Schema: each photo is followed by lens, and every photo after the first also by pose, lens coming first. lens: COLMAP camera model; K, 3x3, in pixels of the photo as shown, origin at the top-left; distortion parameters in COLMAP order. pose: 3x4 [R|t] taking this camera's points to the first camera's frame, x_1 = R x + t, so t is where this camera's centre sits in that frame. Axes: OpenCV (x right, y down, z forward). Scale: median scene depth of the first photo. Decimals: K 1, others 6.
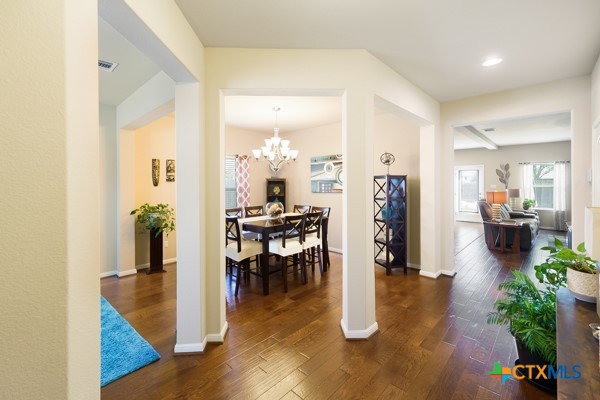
lens RADIAL K [[265.5, 0, 301.2], [0, 265.5, 184.5], [0, 0, 1]] dist [0.016660, 0.000111]
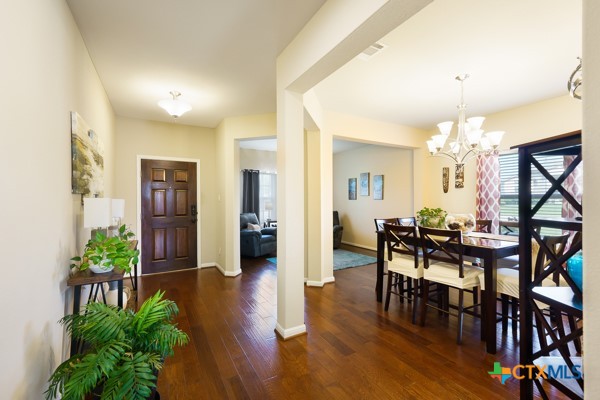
lens RADIAL K [[258.9, 0, 298.2], [0, 258.9, 197.2], [0, 0, 1]] dist [0.008703, 0.000255]
pose [[-0.309491, 0.000341, -0.950902, 0.534747], [0.001390, 0.999999, -0.000094, 0.019988], [0.950901, -0.001350, -0.309491, 0.634559]]
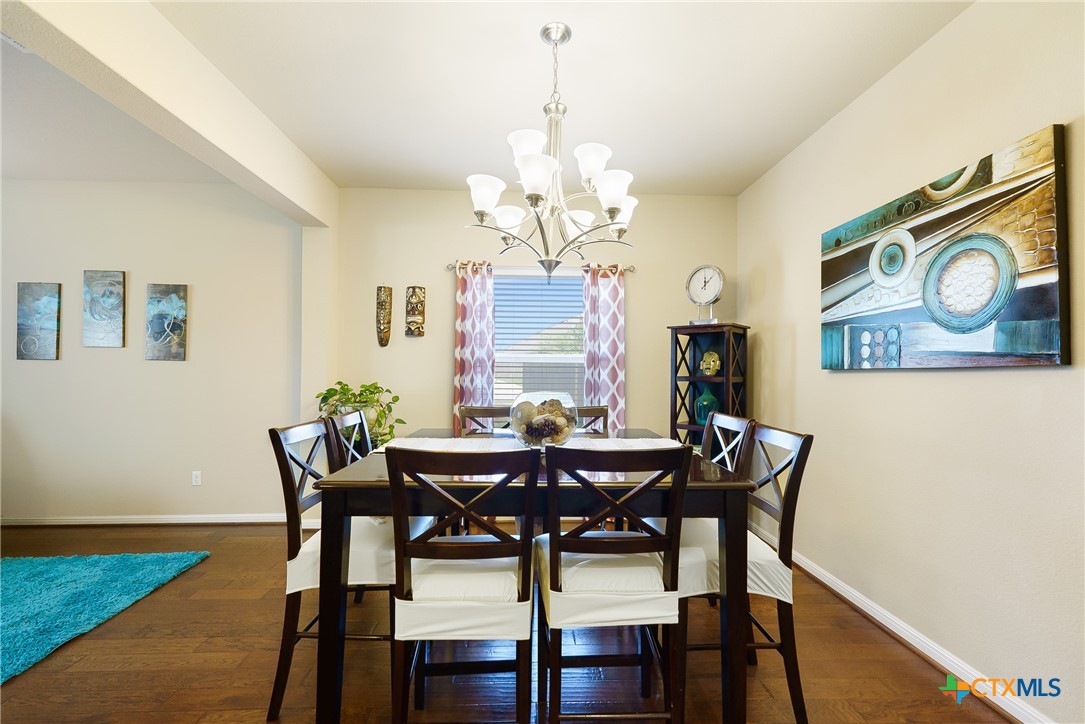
lens RADIAL K [[465.3, 0, 542.9], [0, 465.3, 365.5], [0, 0, 1]] dist [0.000460, 0.000220]
pose [[0.709220, 0.004748, -0.704971, 0.173990], [-0.015210, 0.999848, -0.008567, 0.035321], [0.704823, 0.016798, 0.709184, 0.527970]]
